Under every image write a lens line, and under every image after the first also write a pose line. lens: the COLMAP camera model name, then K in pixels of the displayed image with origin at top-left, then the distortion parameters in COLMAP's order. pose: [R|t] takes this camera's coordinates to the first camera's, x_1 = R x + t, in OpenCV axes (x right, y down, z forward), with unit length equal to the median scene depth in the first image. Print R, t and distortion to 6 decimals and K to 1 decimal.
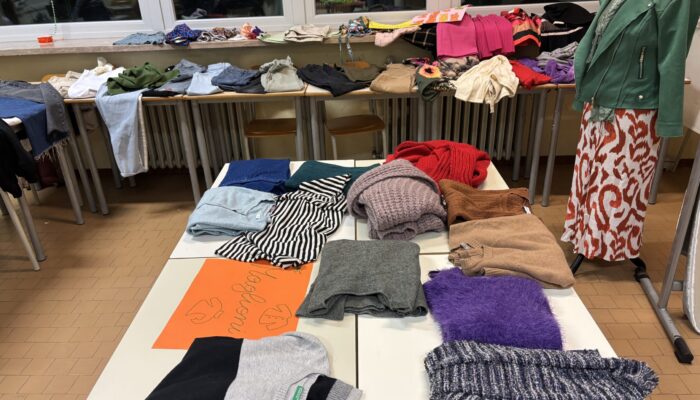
lens RADIAL K [[517.0, 0, 349.0], [0, 517.0, 200.7], [0, 0, 1]] dist [0.013207, -0.009591]
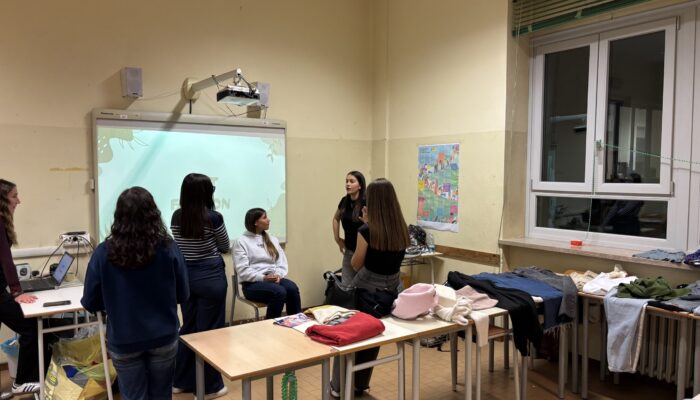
lens RADIAL K [[517.0, 0, 348.7], [0, 517.0, 201.2], [0, 0, 1]] dist [0.013207, -0.009591]
pose [[0.602569, 0.081213, -0.793924, 0.071245], [-0.368192, 0.910899, -0.186271, 0.034574], [0.708057, 0.404558, 0.578782, -0.165715]]
